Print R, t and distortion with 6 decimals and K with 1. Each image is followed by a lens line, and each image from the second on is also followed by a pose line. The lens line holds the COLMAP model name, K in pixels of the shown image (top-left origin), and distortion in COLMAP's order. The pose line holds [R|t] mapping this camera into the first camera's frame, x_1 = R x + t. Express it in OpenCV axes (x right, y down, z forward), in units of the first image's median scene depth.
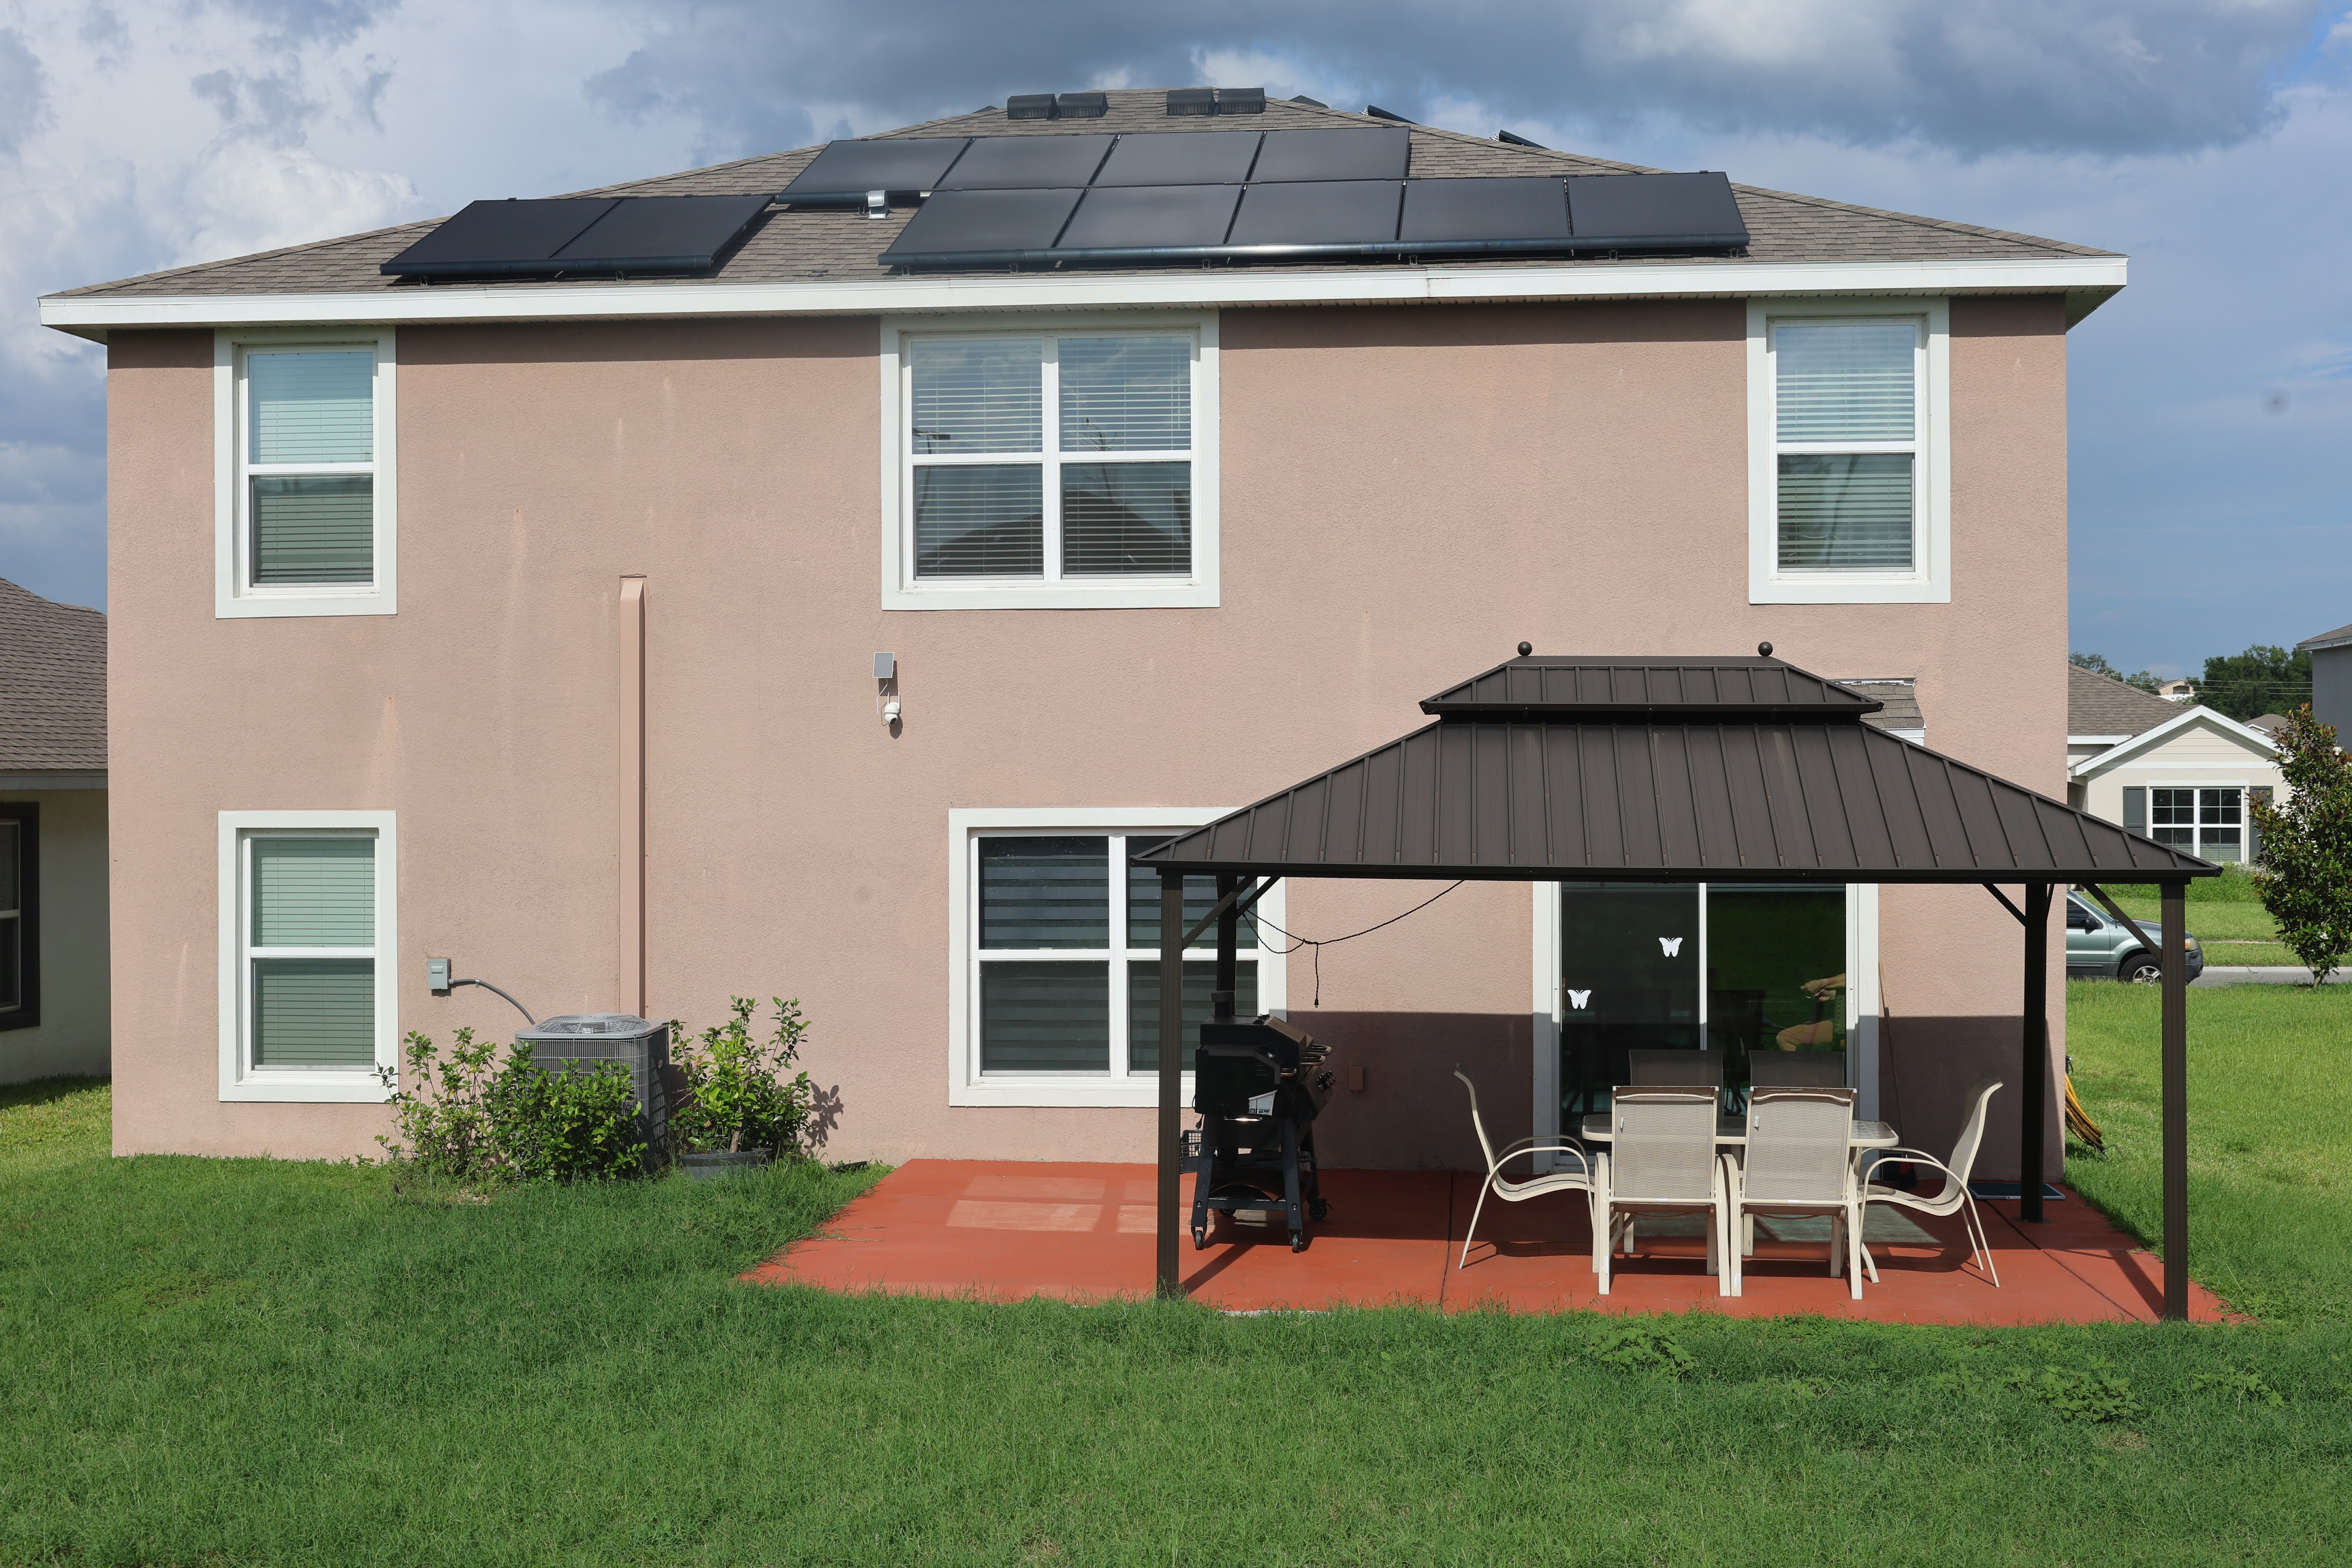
lens RADIAL K [[3165.9, 0, 1177.9], [0, 3165.9, 748.6], [0, 0, 1]] dist [-0.002933, -0.013097]
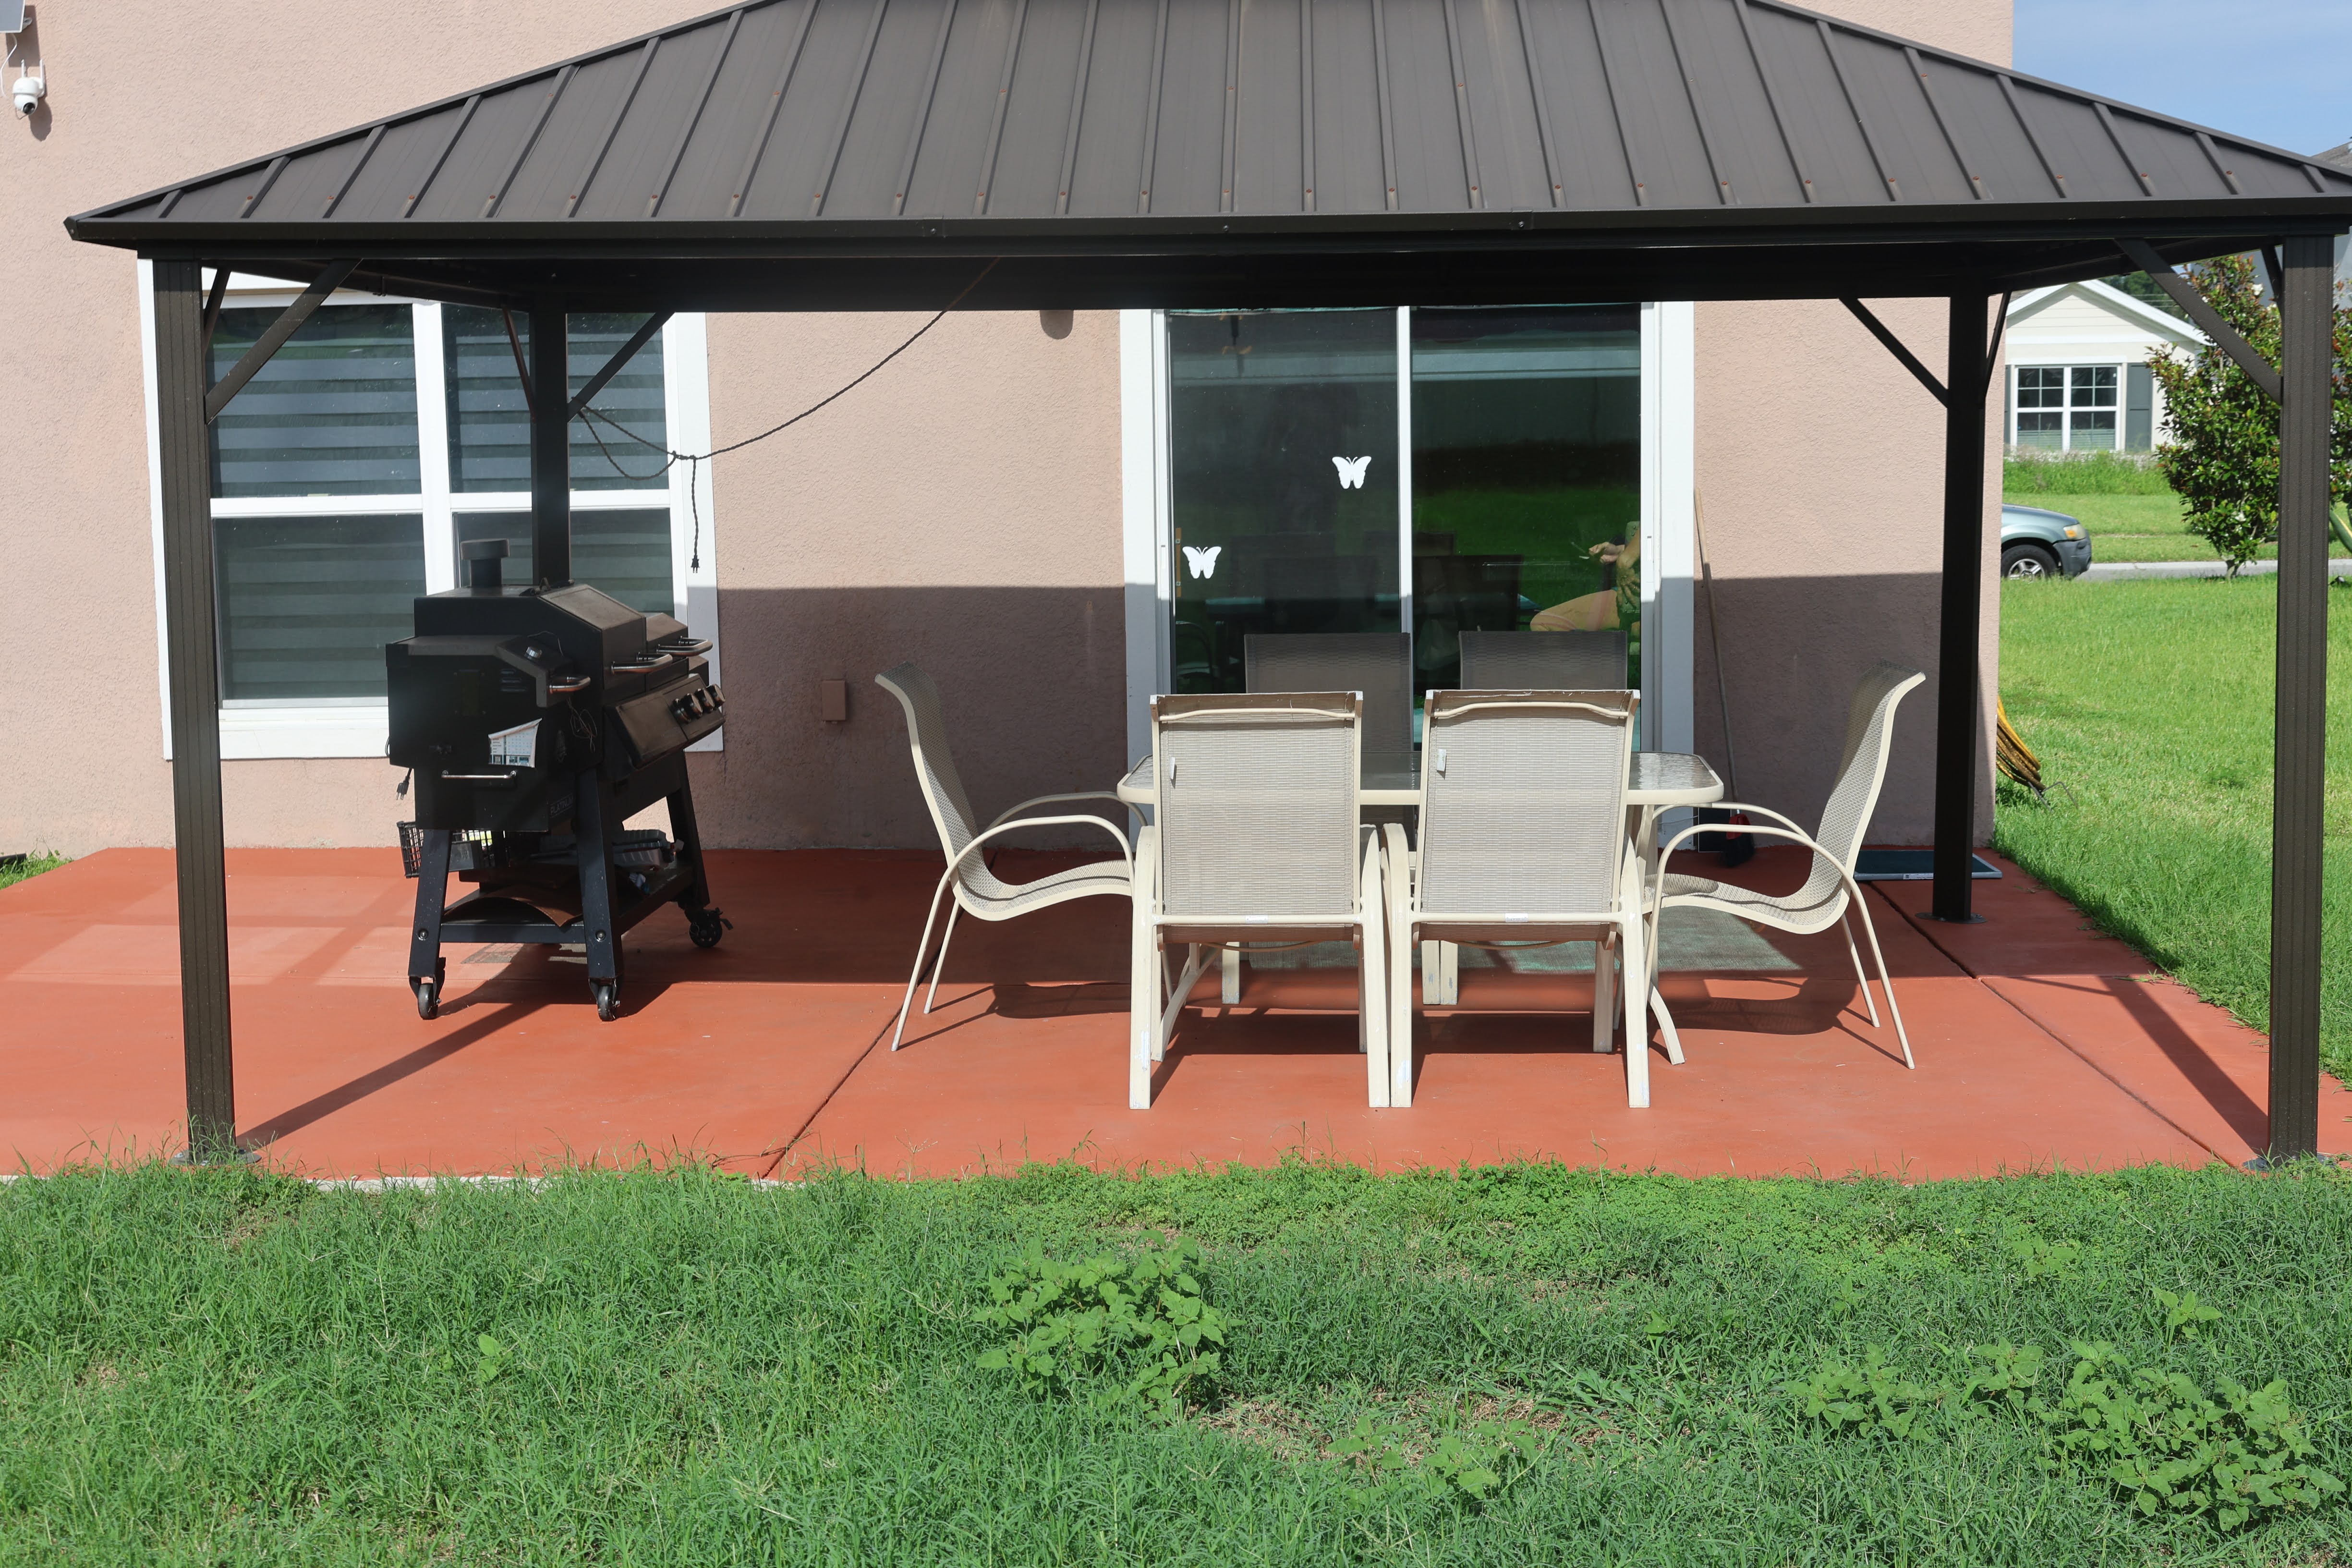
lens RADIAL K [[3206.6, 0, 1176.0], [0, 3206.6, 784.0], [0, 0, 1]] dist [0.003759, 0.022569]
pose [[0.998452, -0.021403, 0.051345, 0.089579], [0.014915, 0.992223, 0.123577, 0.045476], [-0.053591, -0.122620, 0.991006, 0.389919]]
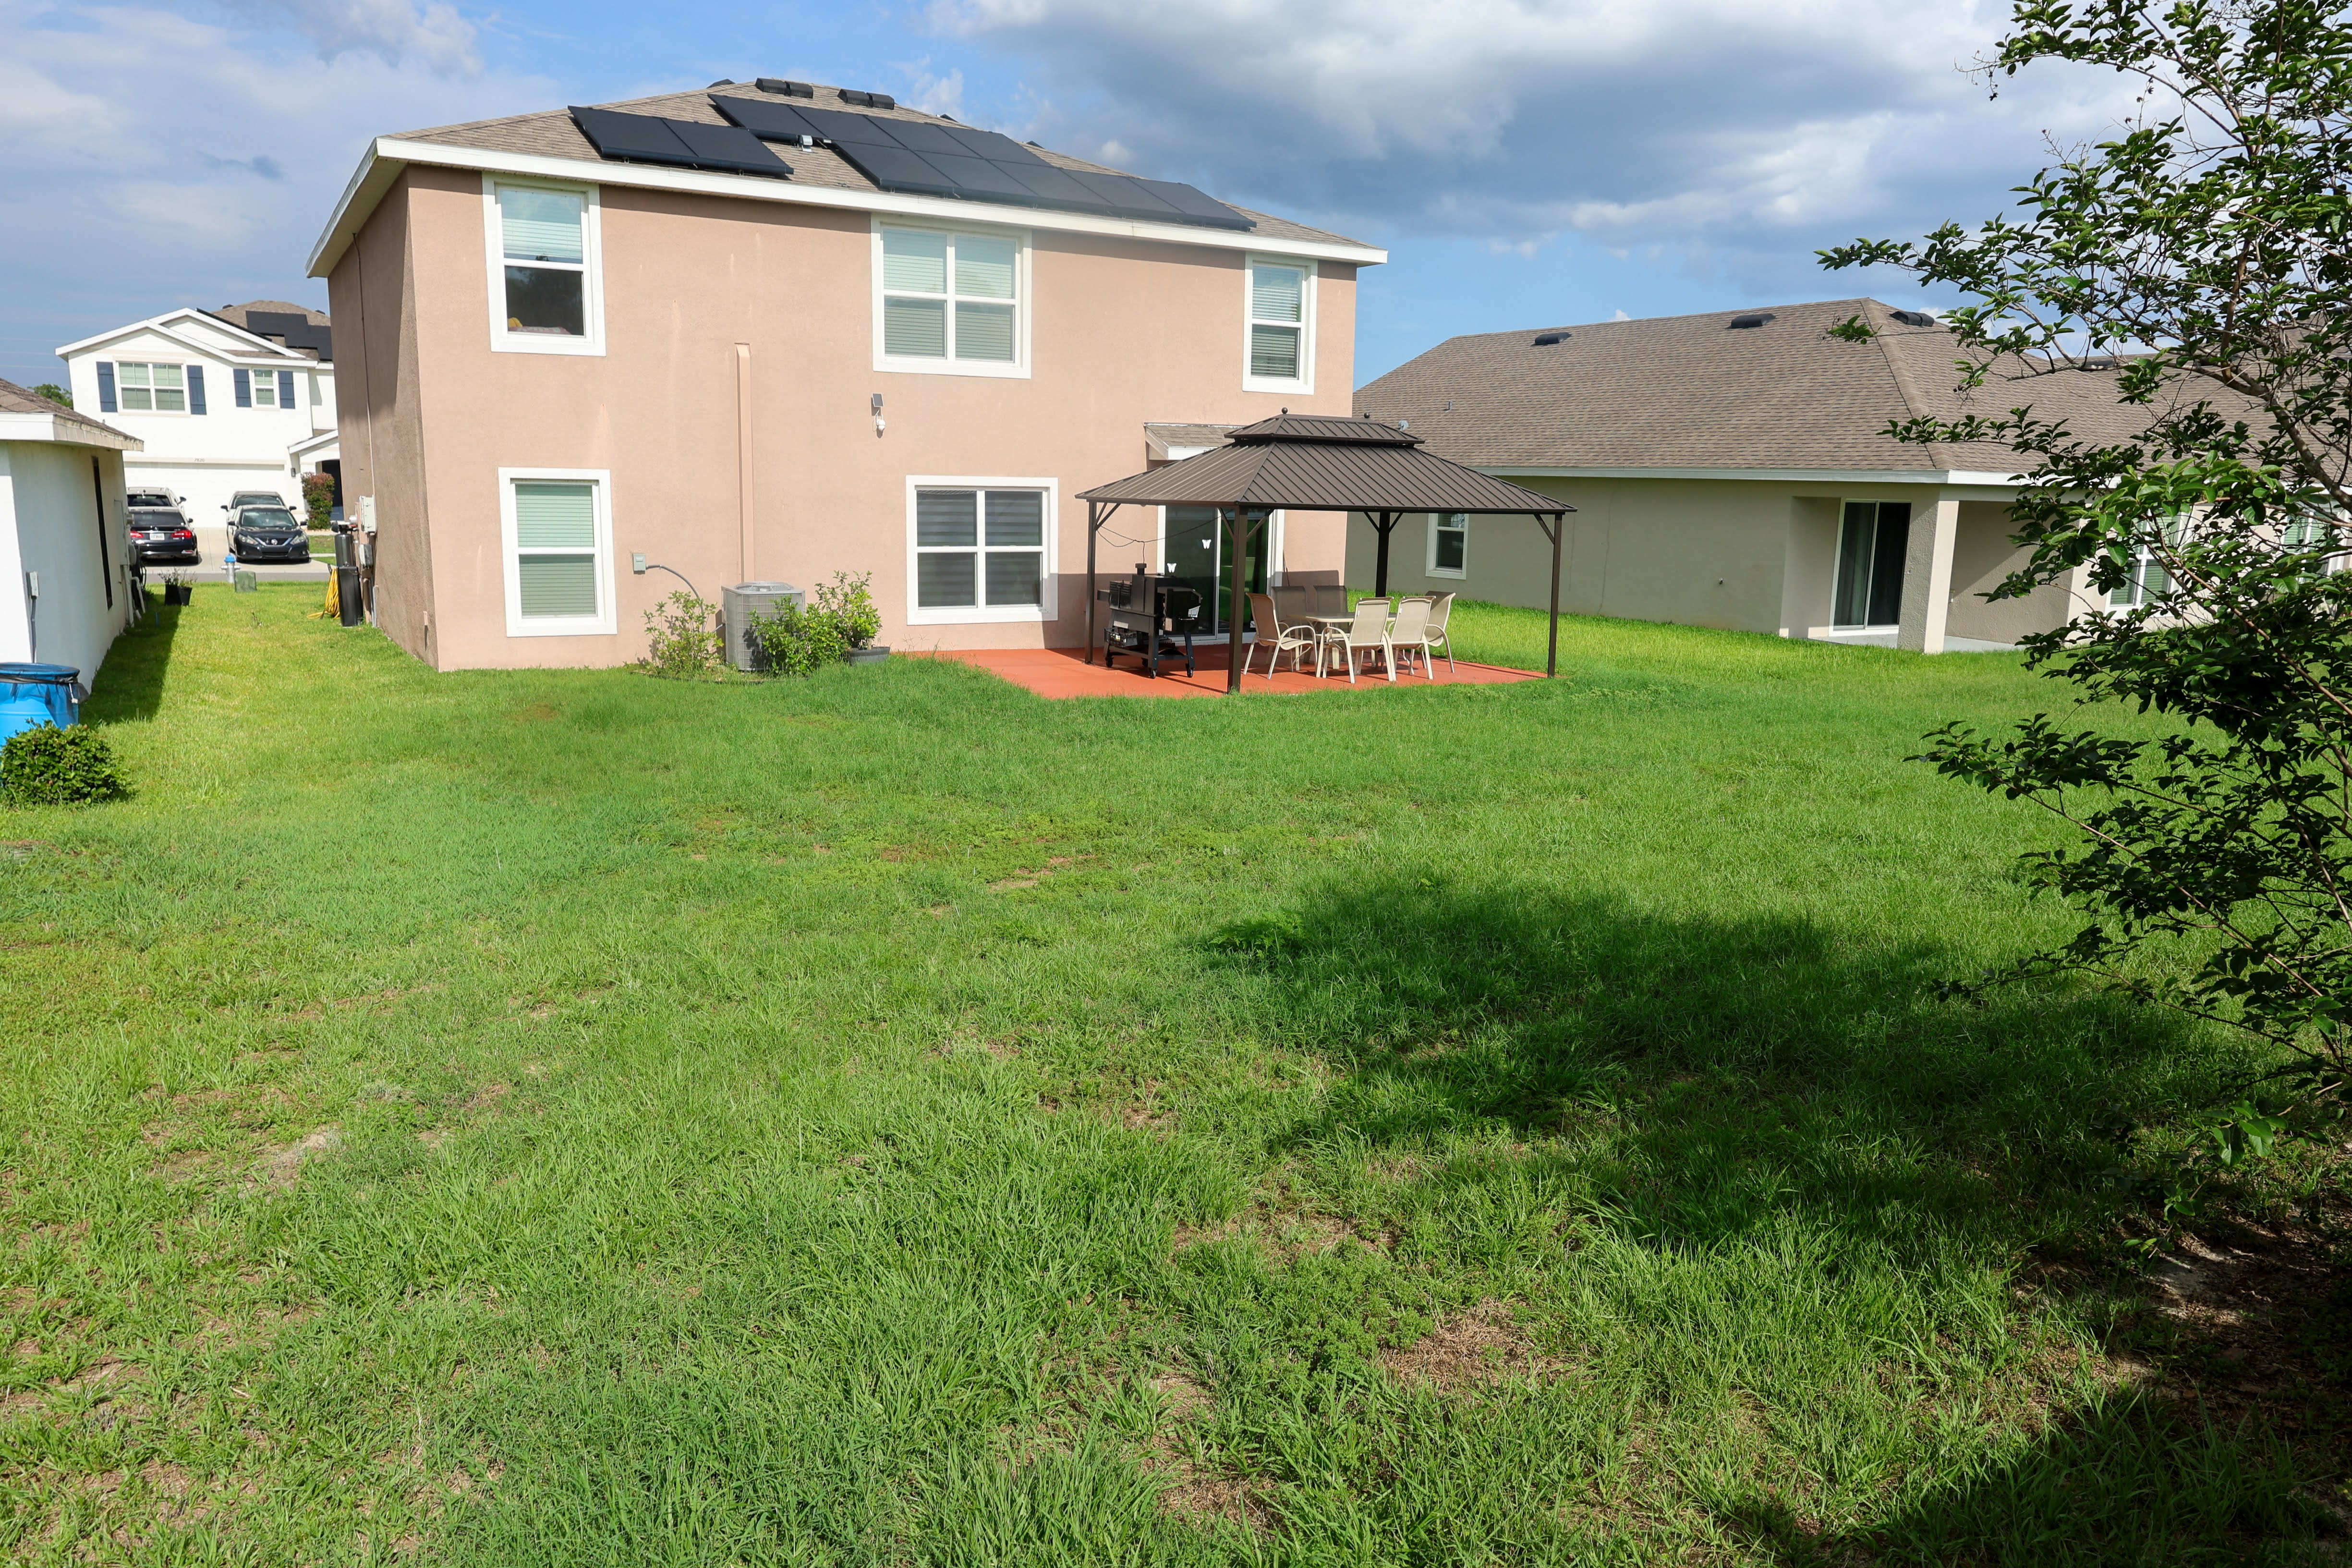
lens RADIAL K [[1633.5, 0, 1160.7], [0, 1633.5, 771.3], [0, 0, 1]] dist [-0.003082, 0.006665]
pose [[0.801968, -0.085444, 0.591224, -0.576856], [-0.028078, 0.983232, 0.180184, 0.012676], [-0.596706, -0.161102, 0.786122, 0.070562]]
